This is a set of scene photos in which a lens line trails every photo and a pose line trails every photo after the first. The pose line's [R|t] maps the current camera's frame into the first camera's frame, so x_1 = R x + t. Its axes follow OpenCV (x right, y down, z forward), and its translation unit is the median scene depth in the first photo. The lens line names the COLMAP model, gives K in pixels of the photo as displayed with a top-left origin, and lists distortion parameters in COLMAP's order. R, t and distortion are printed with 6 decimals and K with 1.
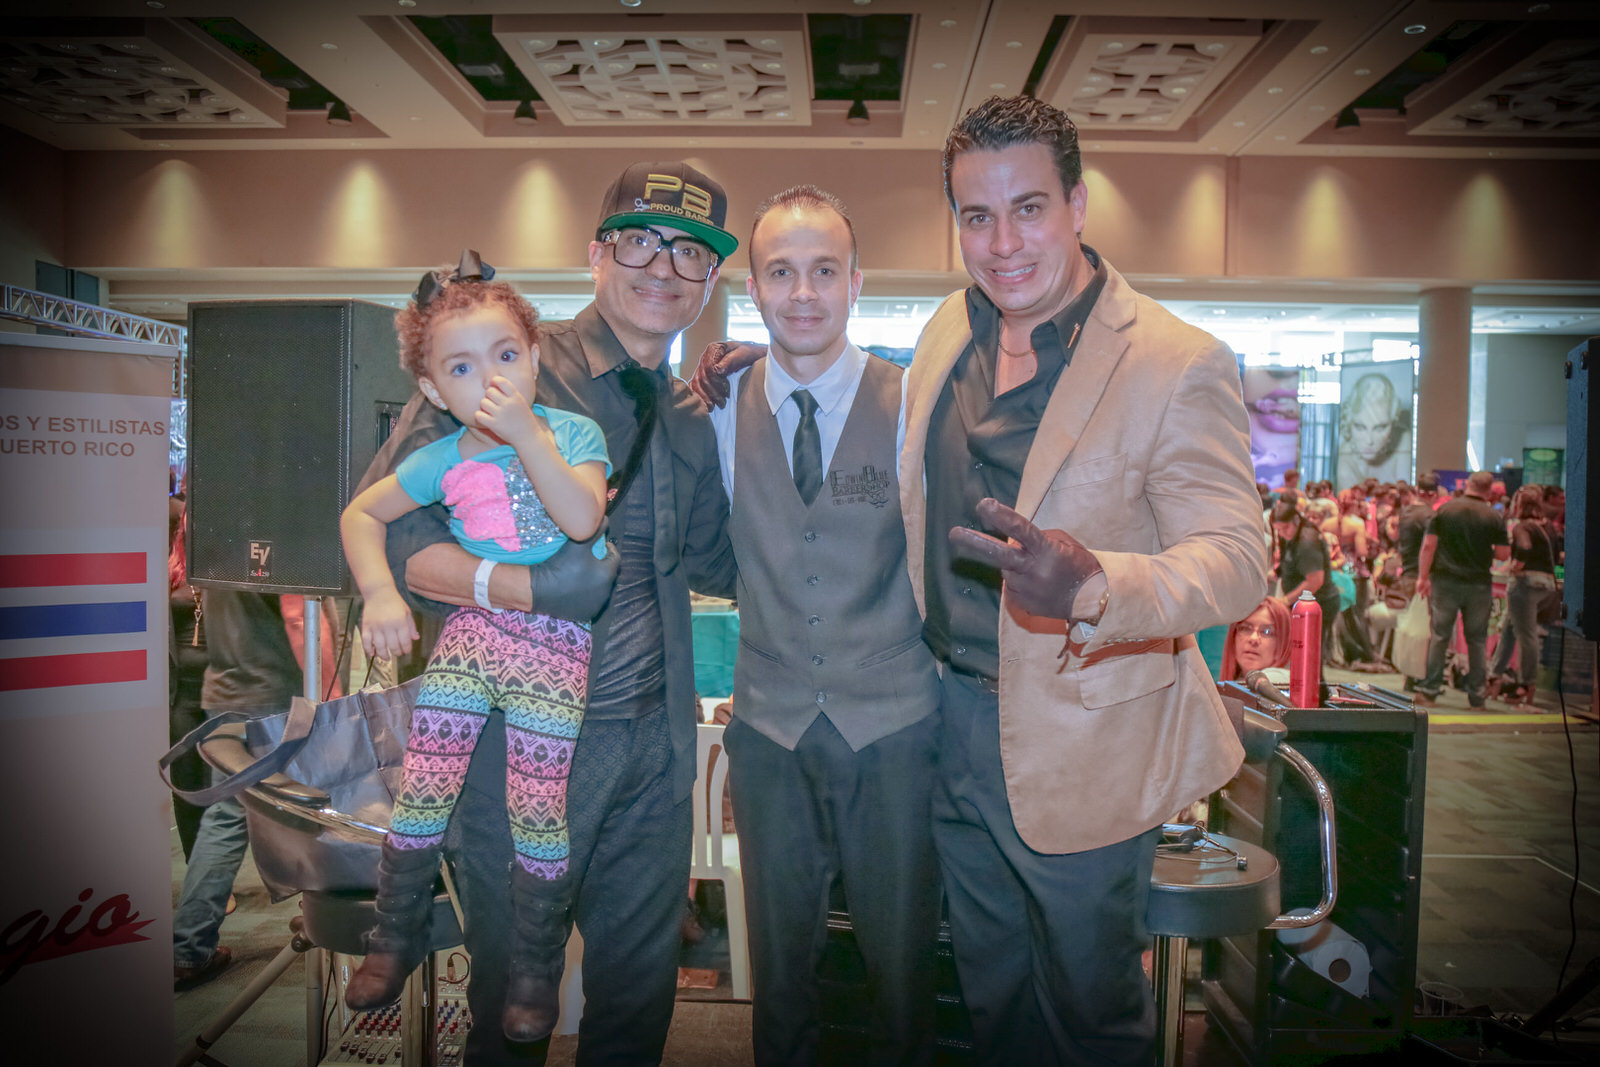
lens RADIAL K [[1295.0, 0, 797.1], [0, 1295.0, 532.8], [0, 0, 1]] dist [-0.002829, -0.052981]
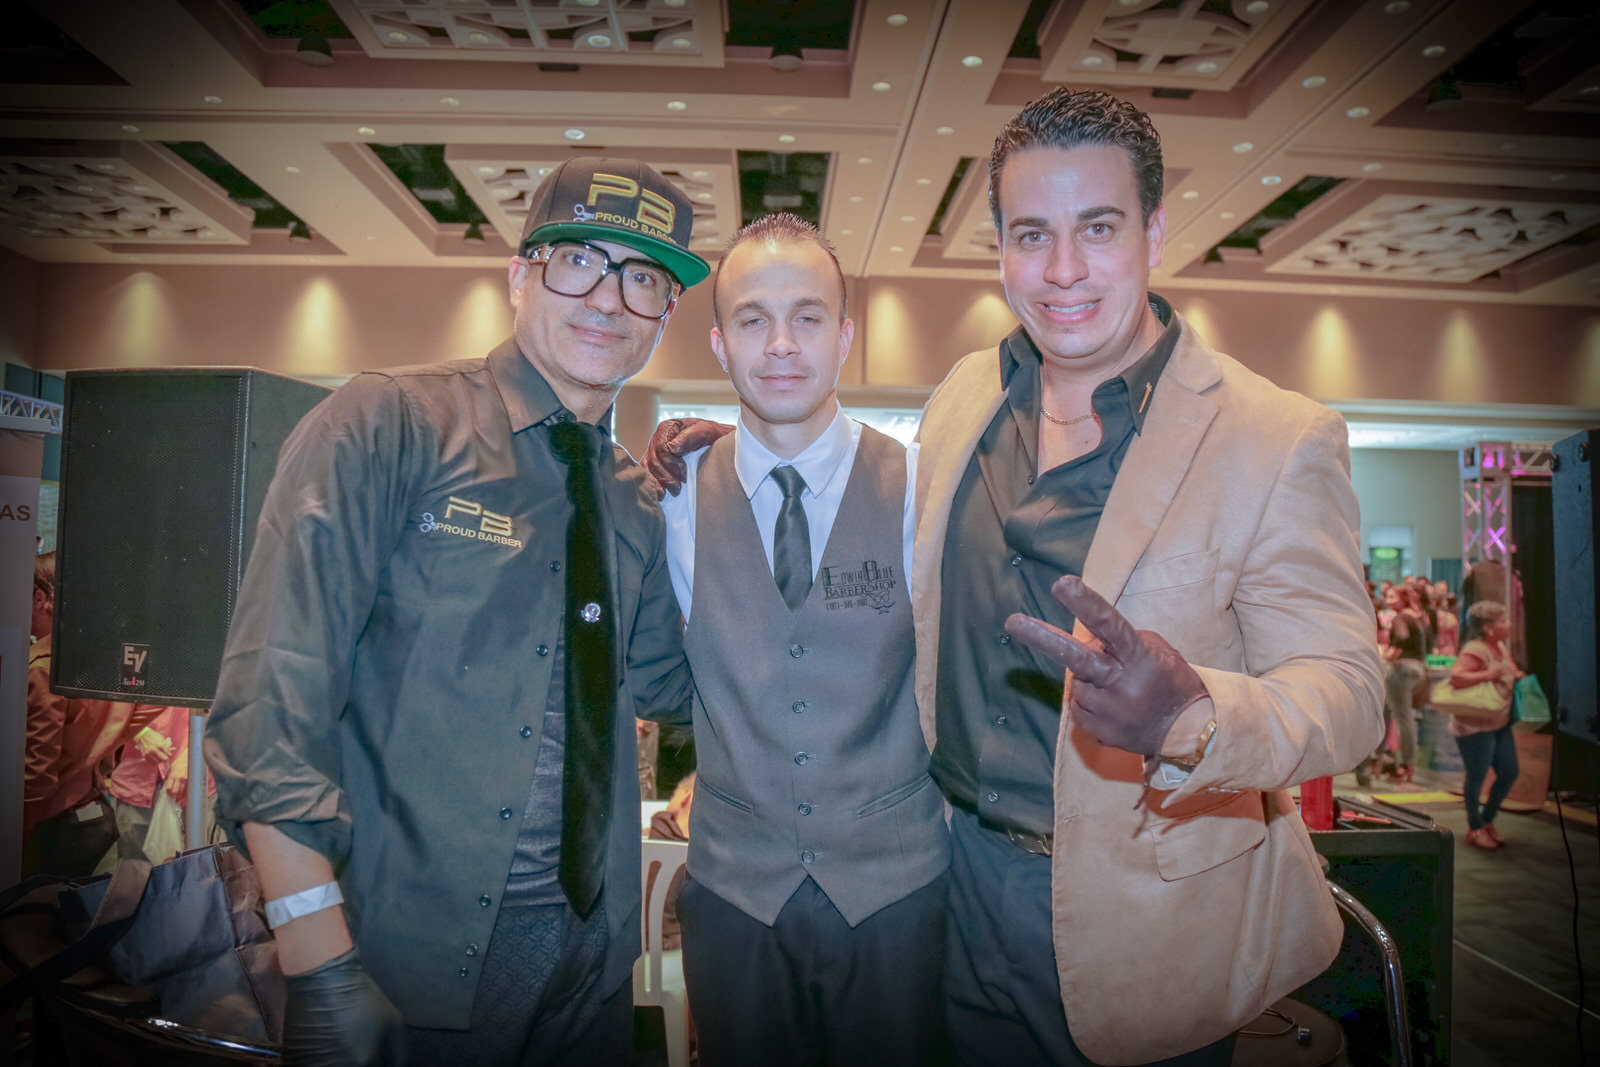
lens RADIAL K [[1091.0, 0, 804.6], [0, 1091.0, 556.7], [0, 0, 1]] dist [-0.060616, 0.001294]
pose [[0.996217, 0.005106, 0.086746, -0.038298], [-0.000356, 0.998504, -0.054686, -0.016826], [-0.086896, 0.054449, 0.994728, 0.314433]]
